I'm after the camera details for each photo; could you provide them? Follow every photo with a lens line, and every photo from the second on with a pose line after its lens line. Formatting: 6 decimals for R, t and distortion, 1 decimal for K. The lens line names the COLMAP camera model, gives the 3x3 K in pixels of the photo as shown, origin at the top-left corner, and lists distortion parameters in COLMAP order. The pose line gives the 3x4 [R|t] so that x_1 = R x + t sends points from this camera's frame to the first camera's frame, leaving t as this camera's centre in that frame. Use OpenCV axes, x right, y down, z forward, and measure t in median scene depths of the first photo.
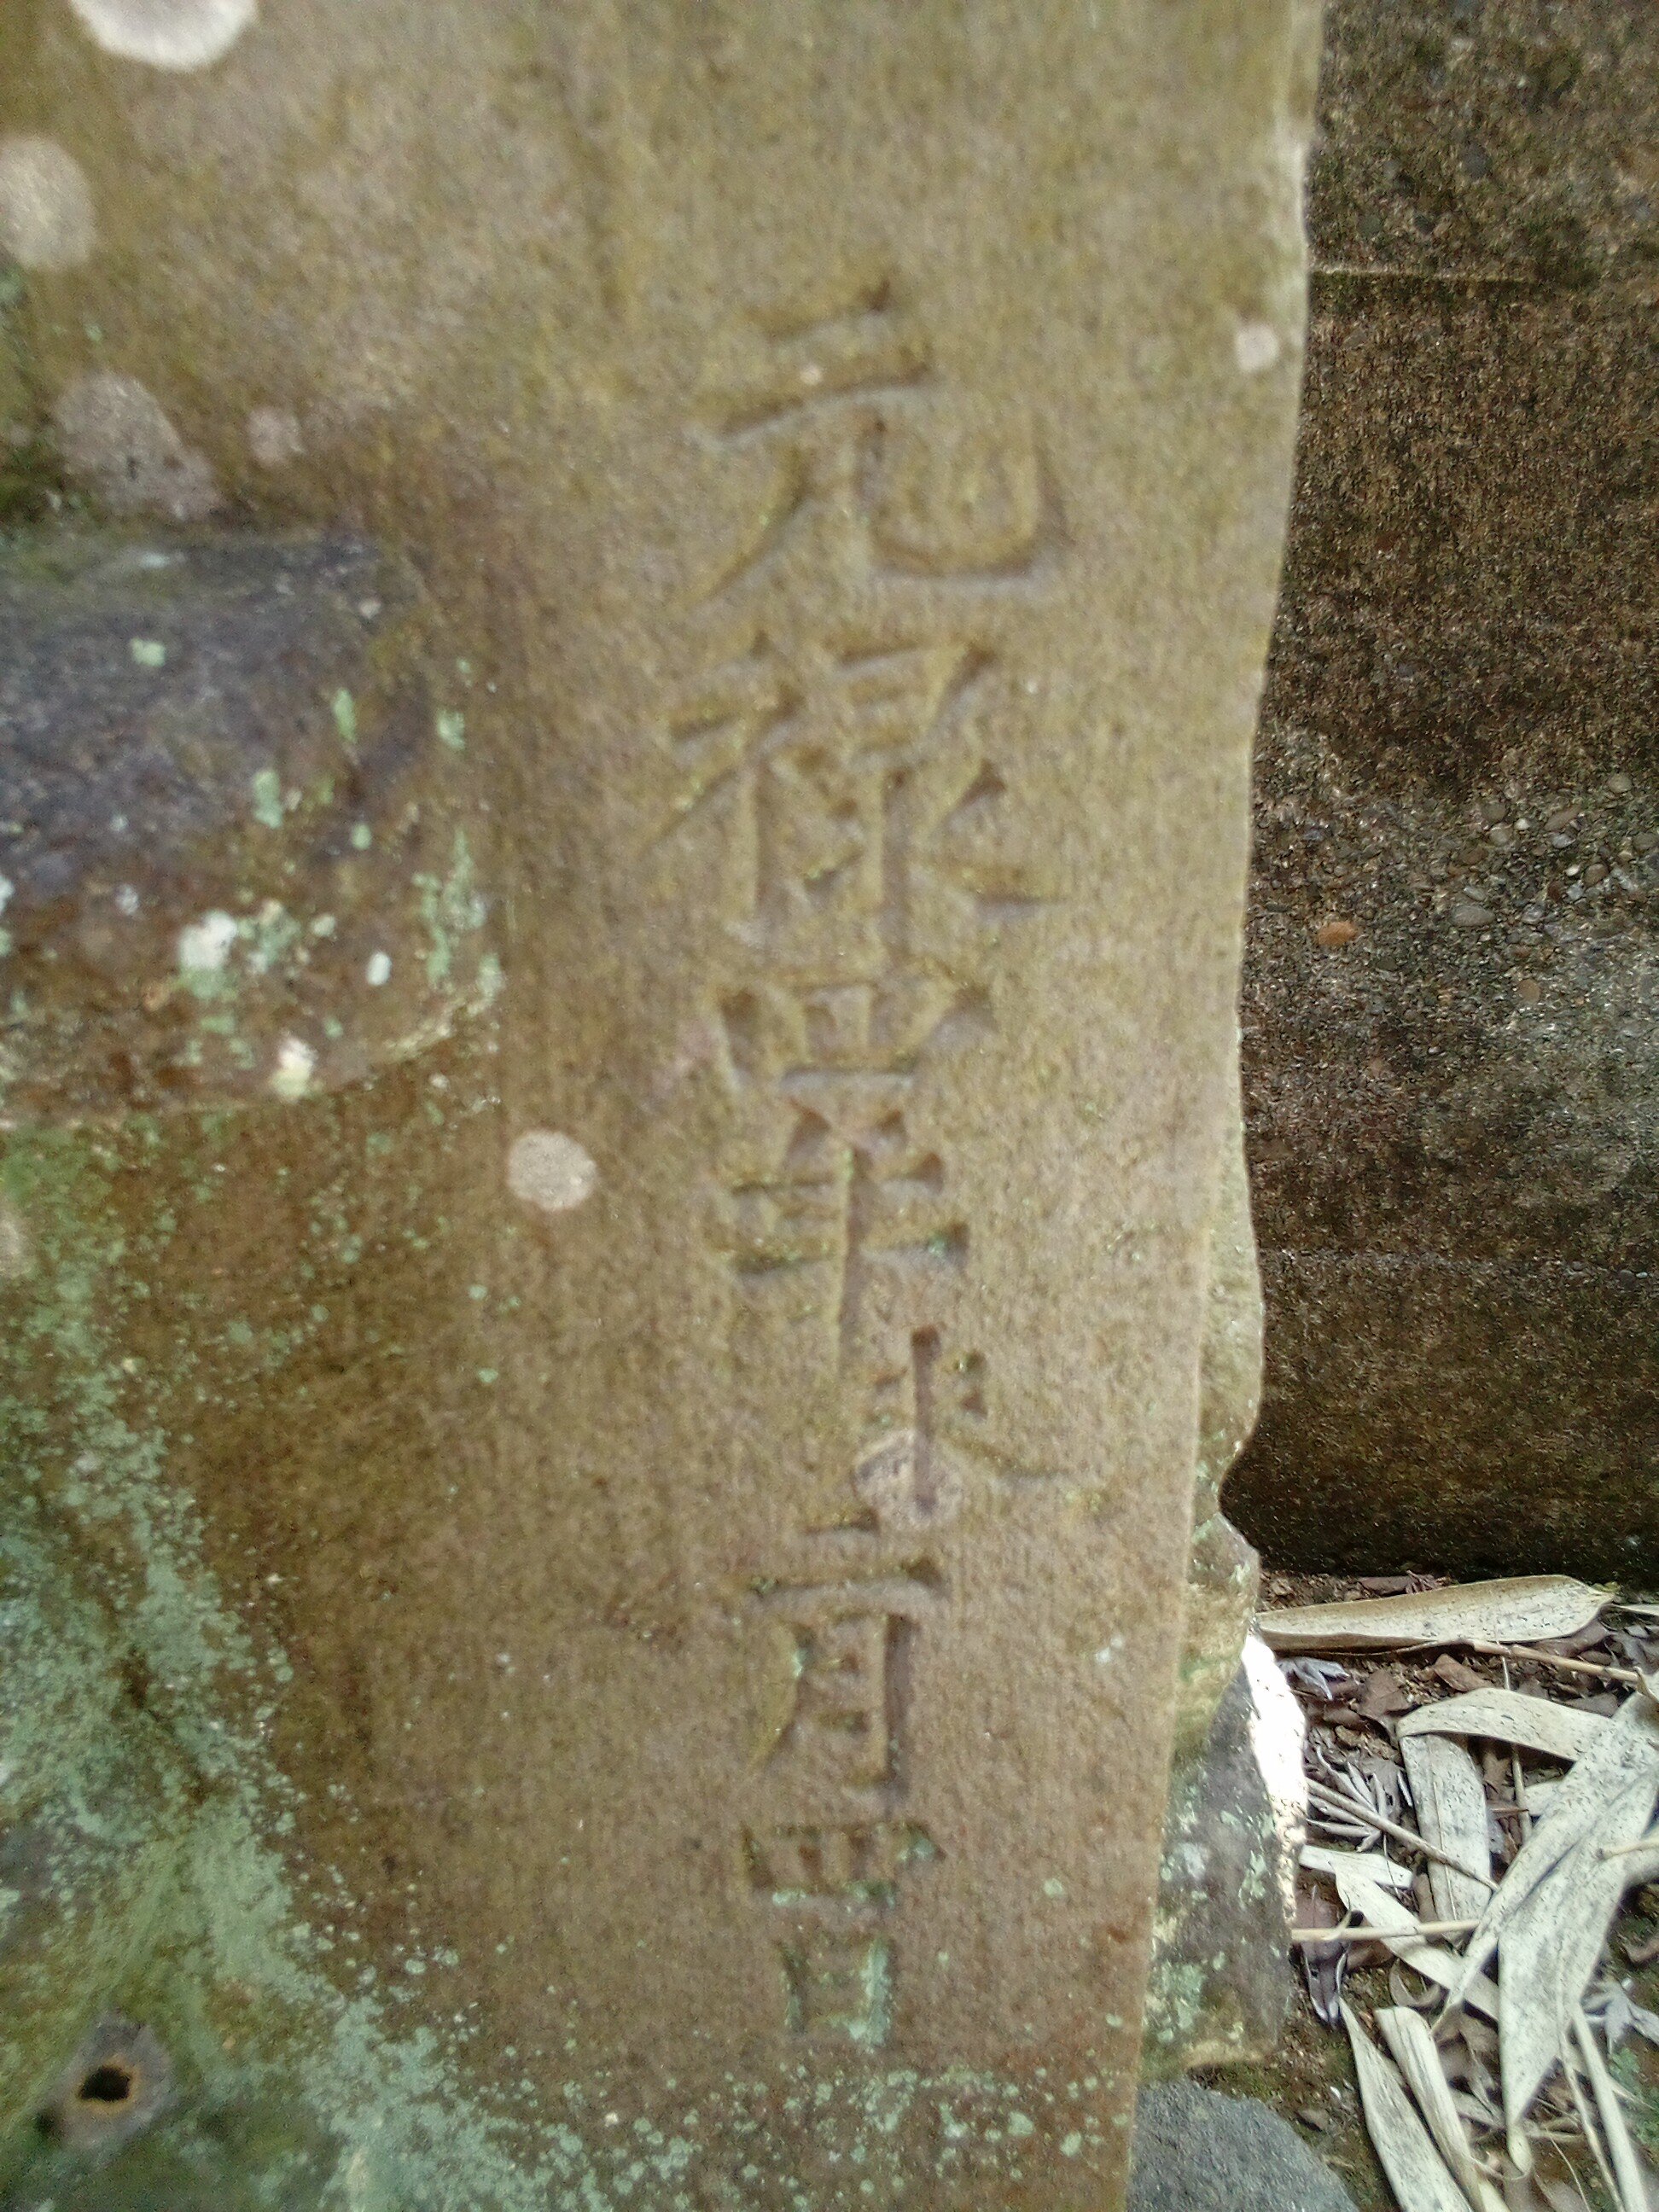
lens RADIAL K [[1846.2, 0, 822.6], [0, 1846.2, 1102.9], [0, 0, 1]] dist [0.066150, -0.093765]
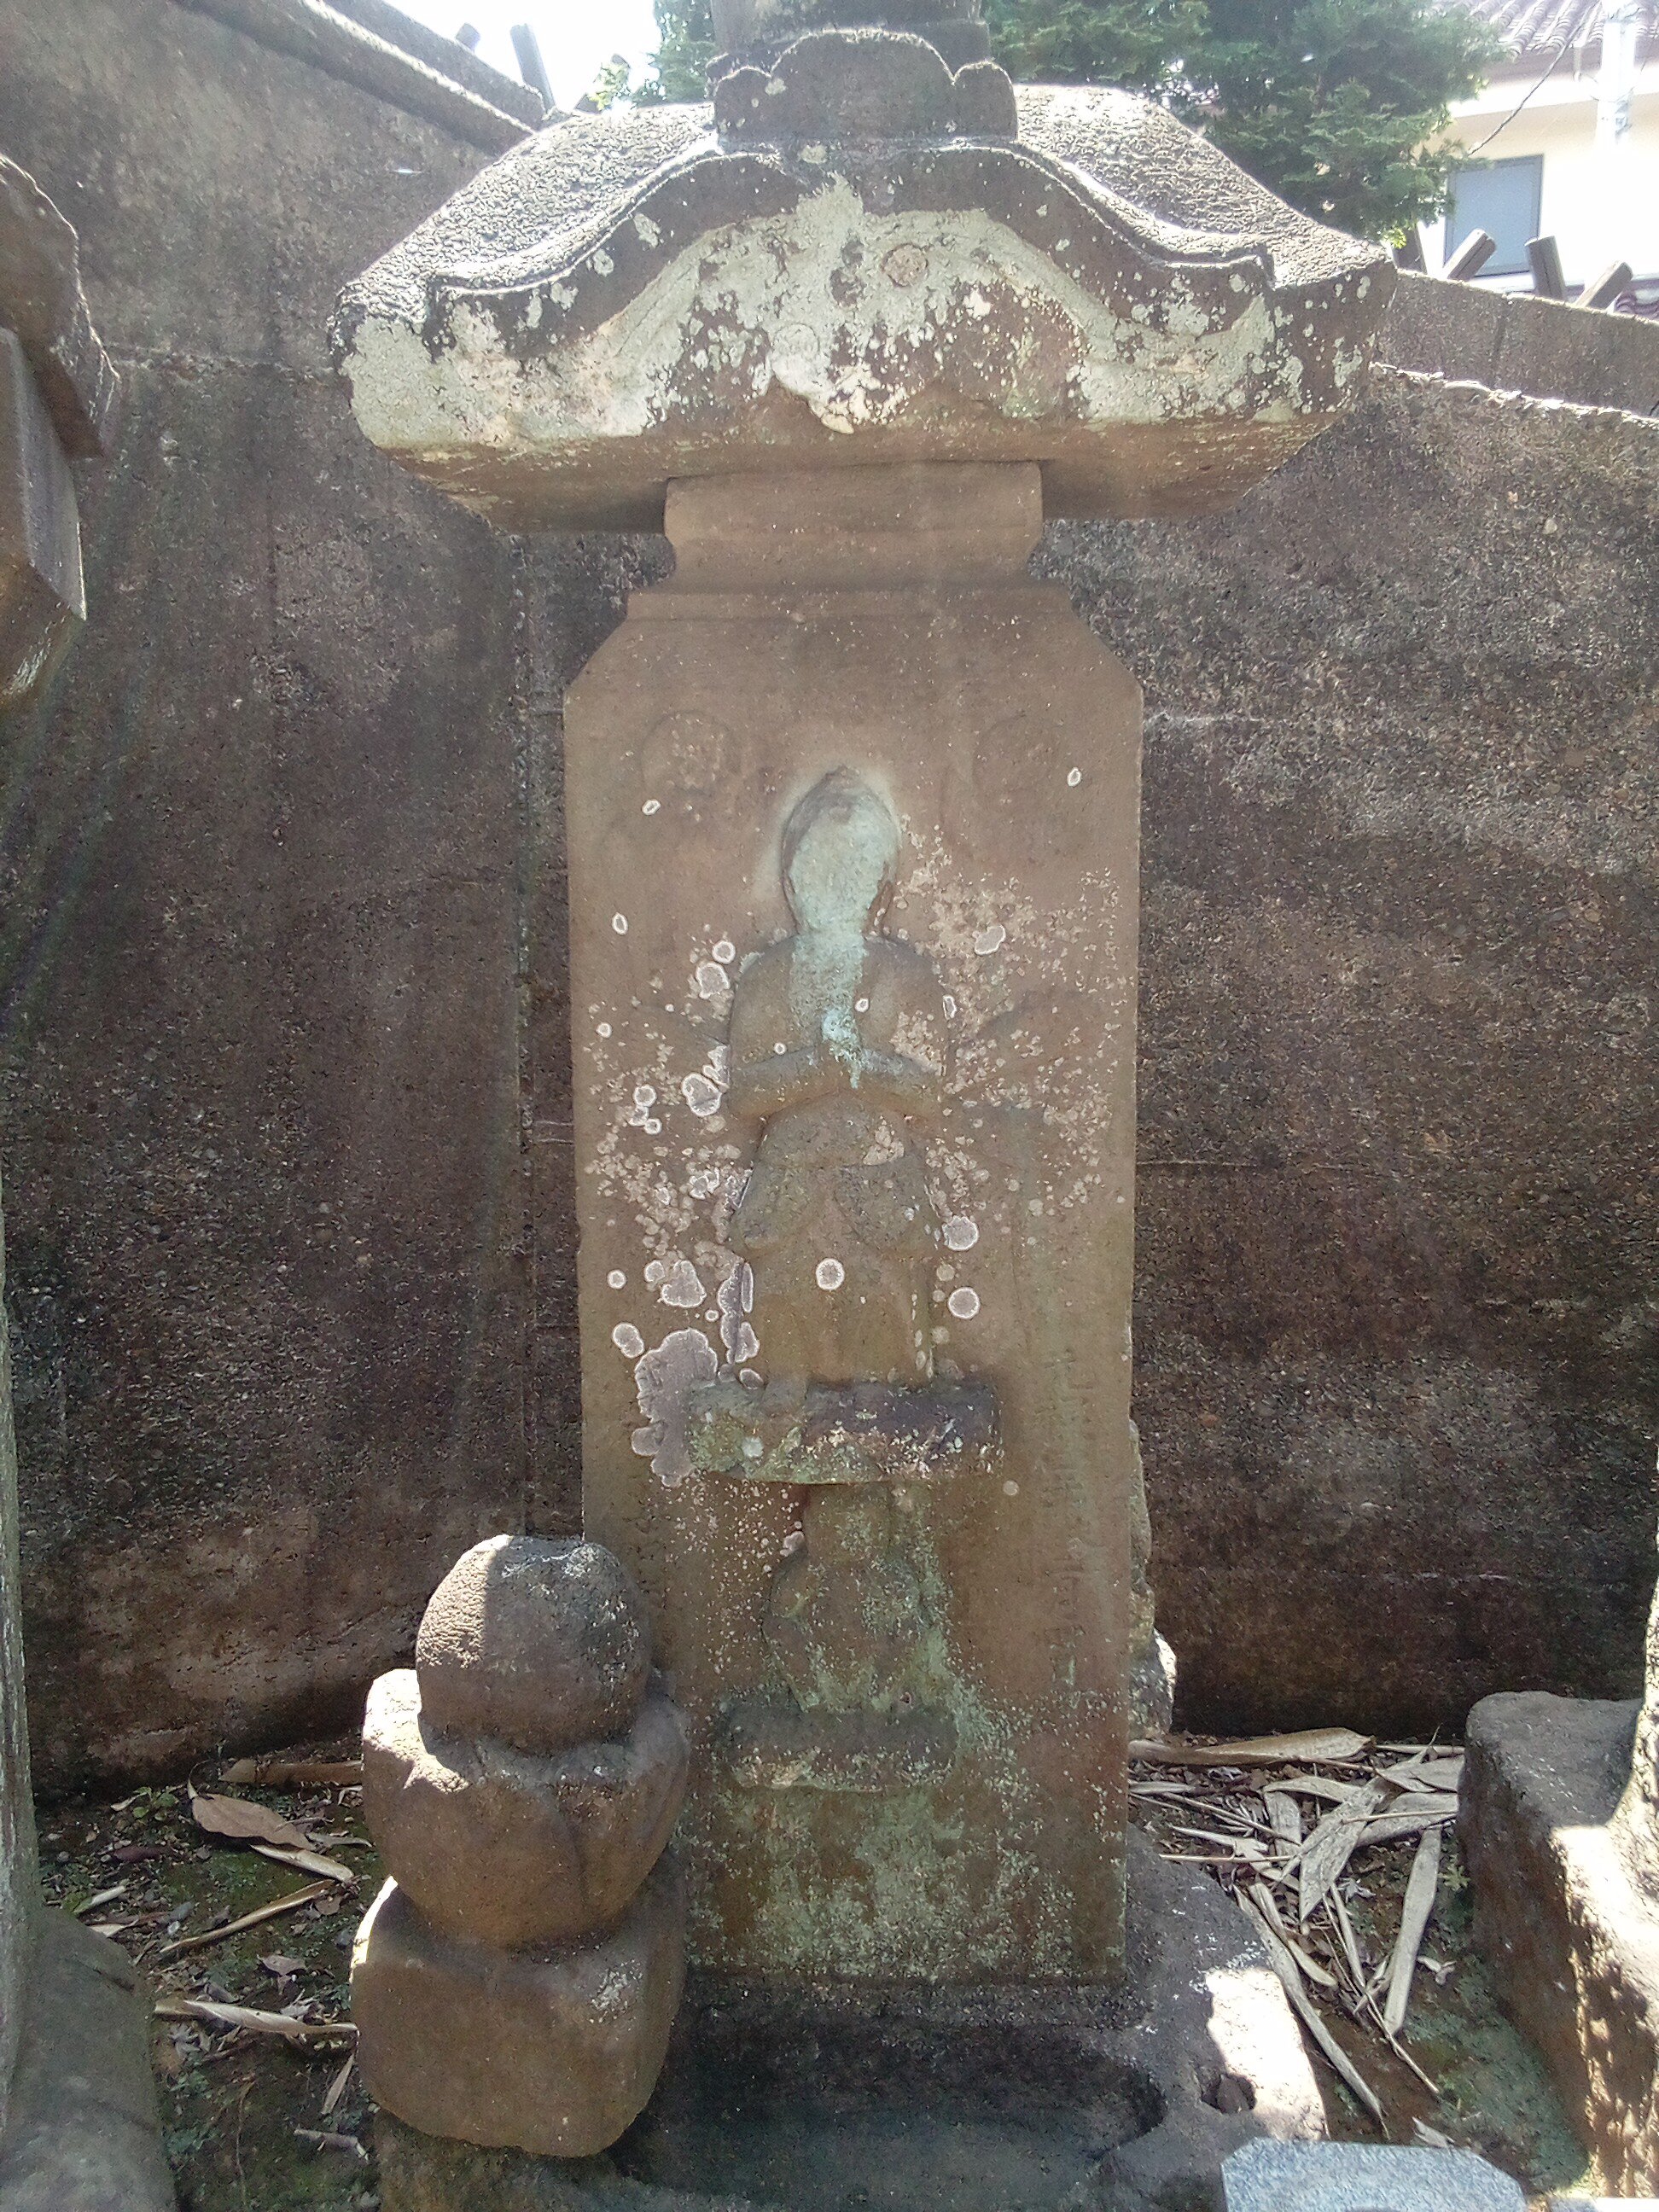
lens RADIAL K [[1846.2, 0, 833.8], [0, 1846.2, 1102.9], [0, 0, 1]] dist [0.066150, -0.093765]
pose [[0.999849, -0.016188, 0.006252, -0.209432], [0.017208, 0.971464, -0.236562, 0.065993], [-0.002244, 0.236634, 0.971596, -1.411085]]
